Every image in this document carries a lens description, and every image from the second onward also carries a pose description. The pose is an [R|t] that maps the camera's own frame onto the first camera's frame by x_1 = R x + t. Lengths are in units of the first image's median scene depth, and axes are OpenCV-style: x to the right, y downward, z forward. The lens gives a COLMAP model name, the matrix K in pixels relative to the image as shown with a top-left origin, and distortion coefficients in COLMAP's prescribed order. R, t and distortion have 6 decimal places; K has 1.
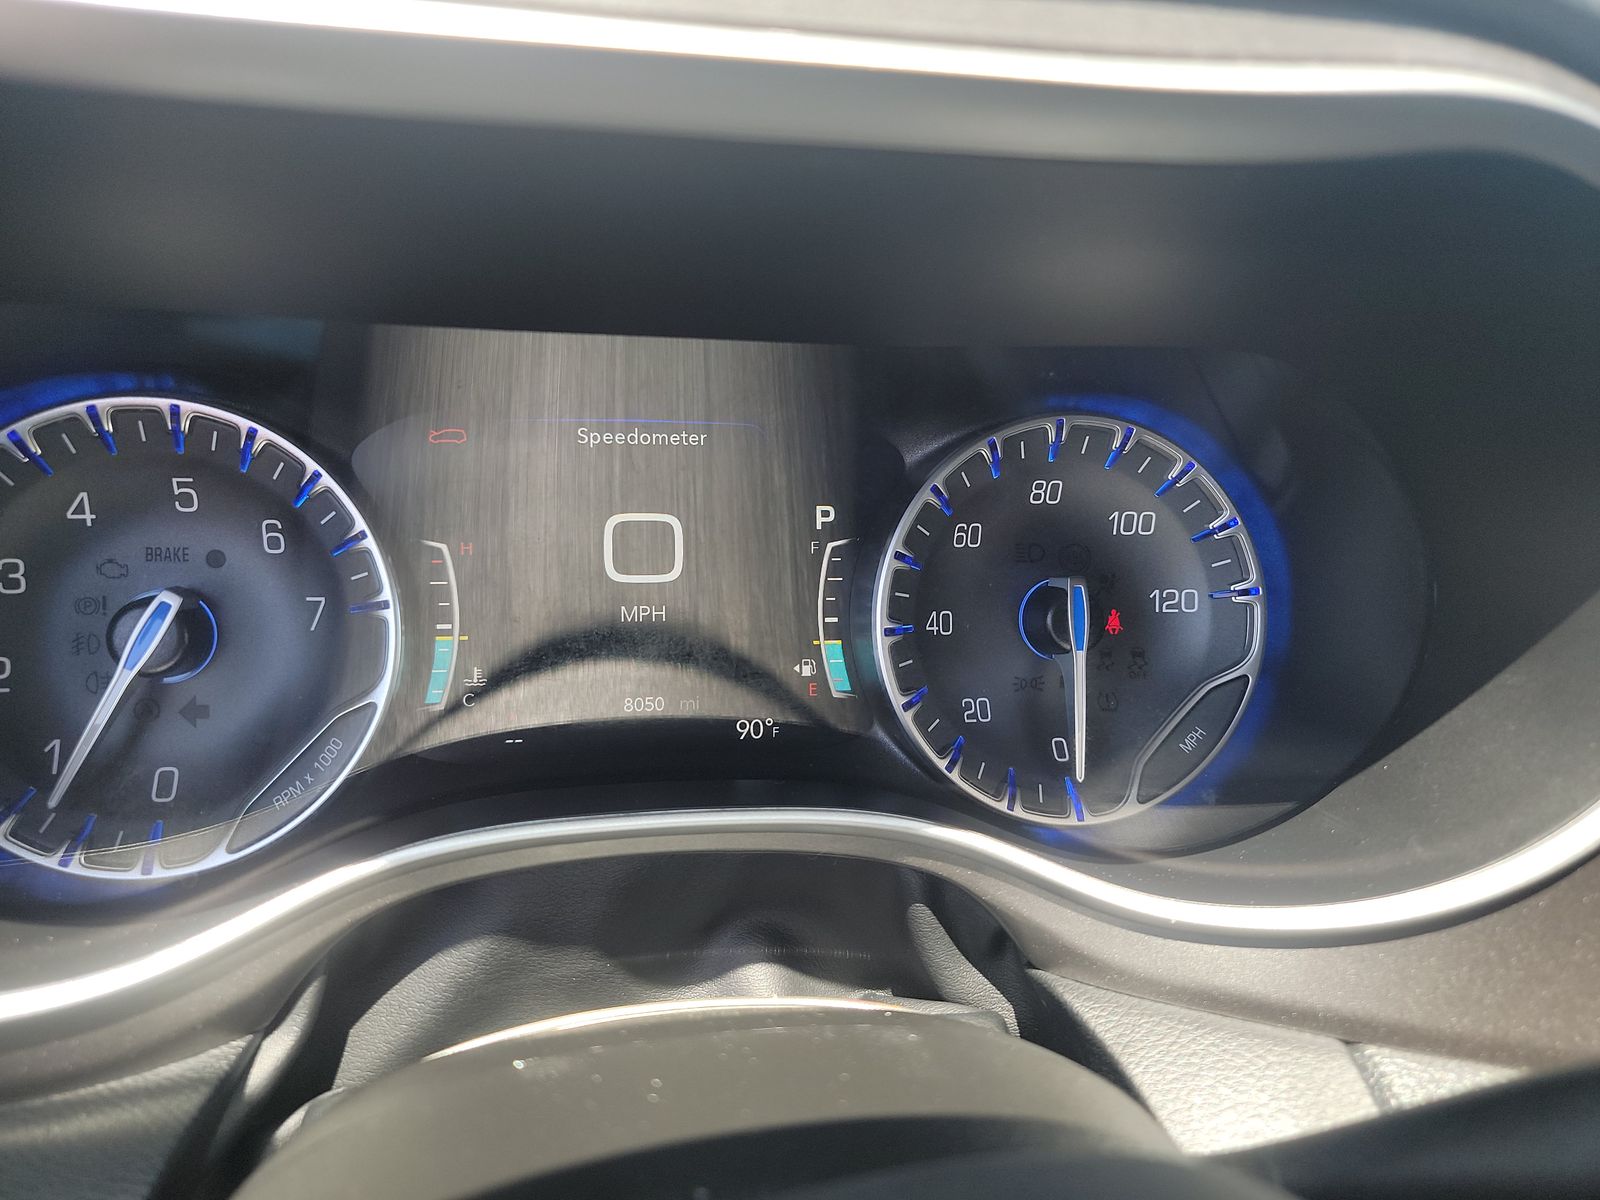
lens RADIAL K [[1184.1, 0, 800.0], [0, 1184.1, 600.0], [0, 0, 1]] dist [0.052293, -0.002490]
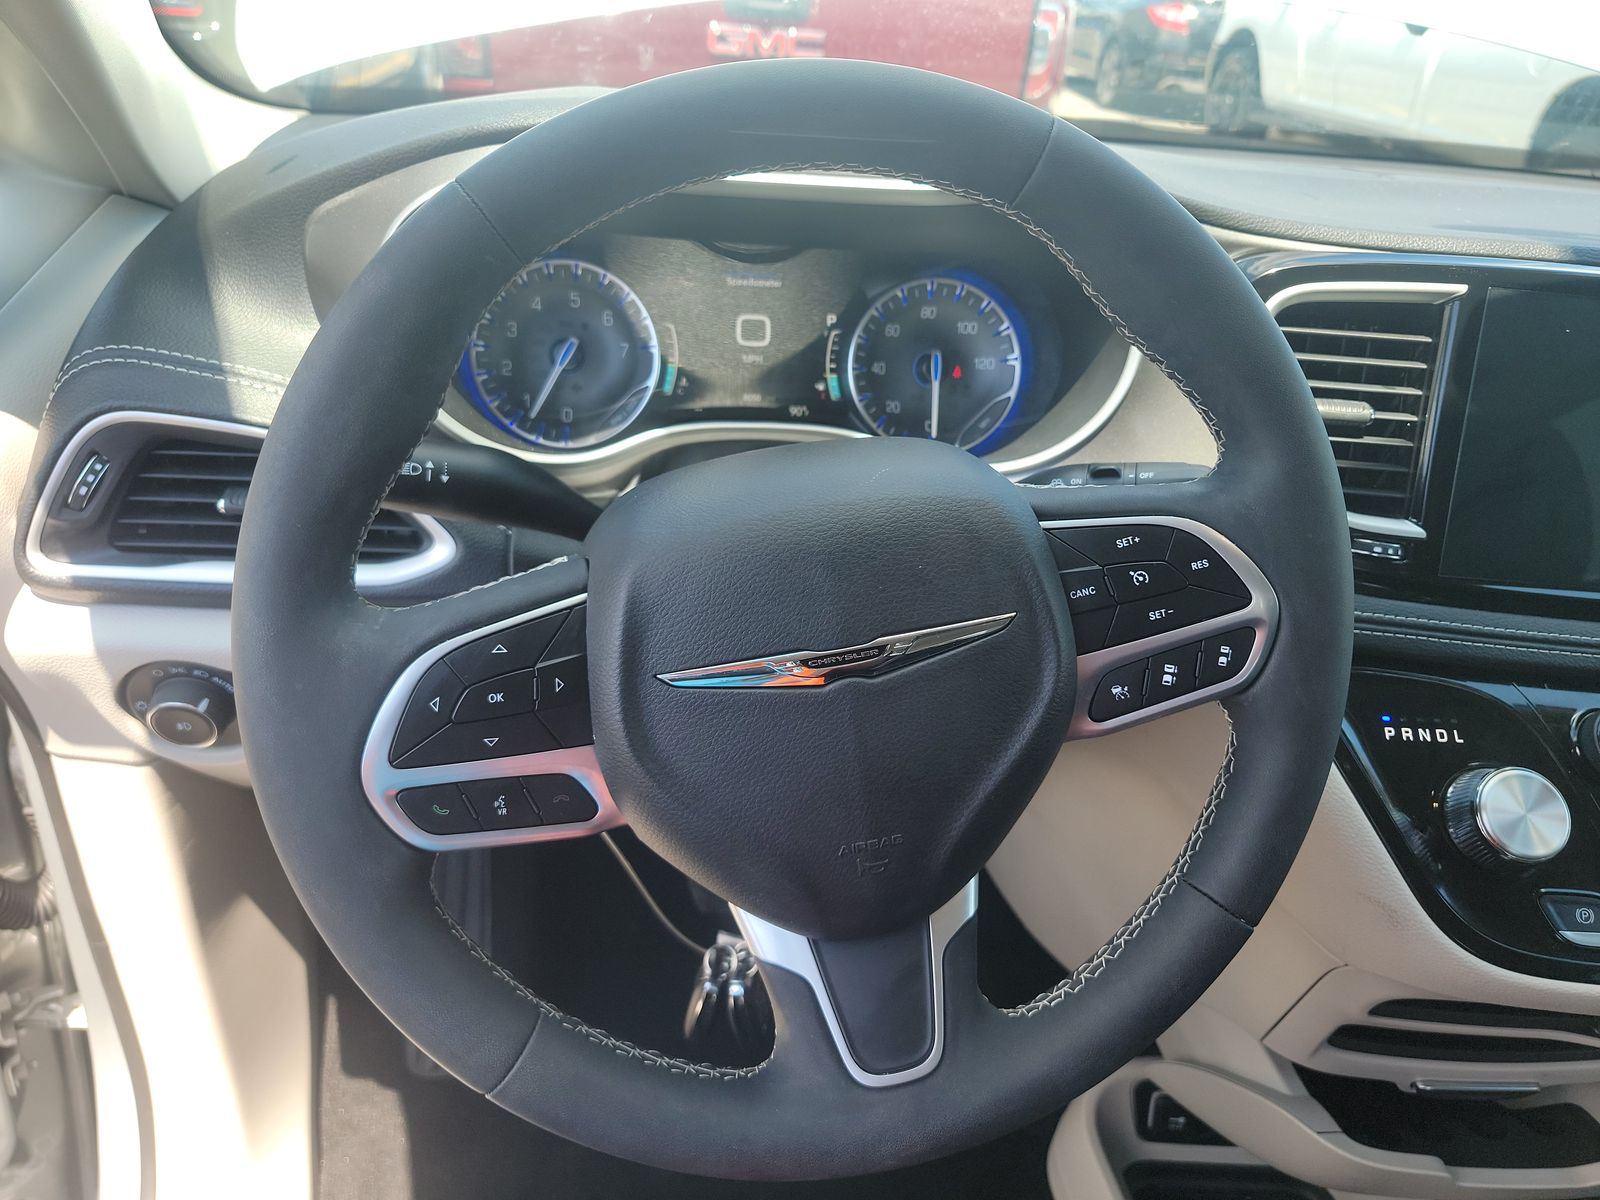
lens RADIAL K [[1184.1, 0, 800.0], [0, 1184.1, 600.0], [0, 0, 1]] dist [0.052293, -0.002490]
pose [[0.996611, 0.050610, -0.064841, 0.141467], [-0.041811, 0.990563, 0.130527, 0.176670], [0.070835, -0.127373, 0.989322, -1.409975]]
